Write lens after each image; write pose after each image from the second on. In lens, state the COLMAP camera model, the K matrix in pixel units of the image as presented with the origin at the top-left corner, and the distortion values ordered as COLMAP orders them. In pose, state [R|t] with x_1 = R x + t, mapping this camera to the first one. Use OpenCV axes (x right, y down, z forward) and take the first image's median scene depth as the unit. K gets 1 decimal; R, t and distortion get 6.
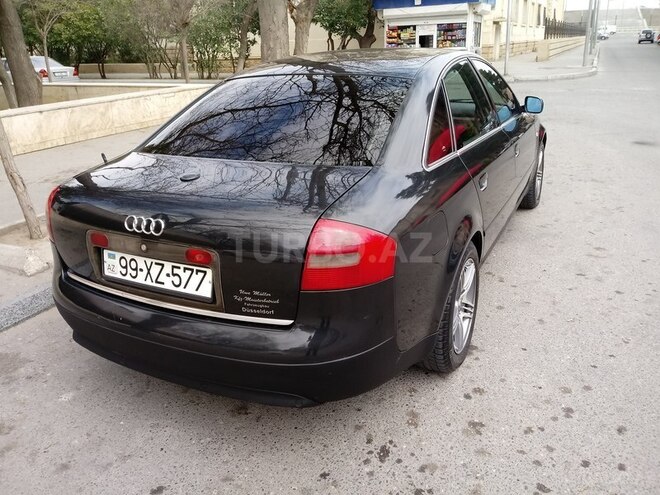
lens RADIAL K [[528.3, 0, 330.0], [0, 528.3, 247.5], [0, 0, 1]] dist [-0.000465, -0.012168]
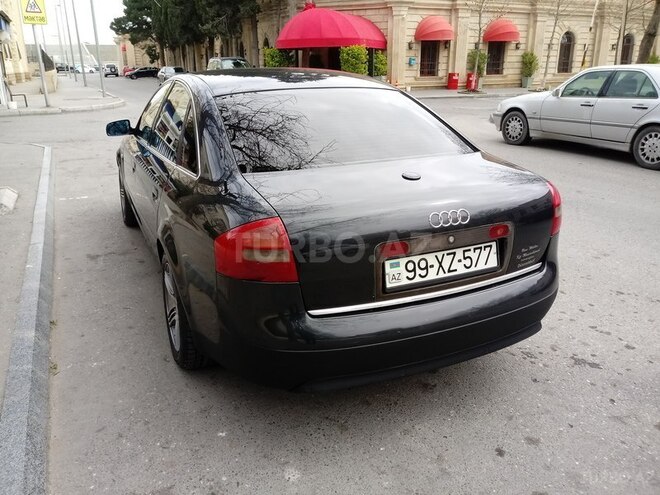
lens RADIAL K [[528.3, 0, 330.0], [0, 528.3, 247.5], [0, 0, 1]] dist [-0.000465, -0.012168]
pose [[0.611229, -0.220306, 0.760174, -1.275900], [0.262658, 0.962507, 0.067751, -0.117151], [-0.746599, 0.158255, 0.646177, 0.479168]]
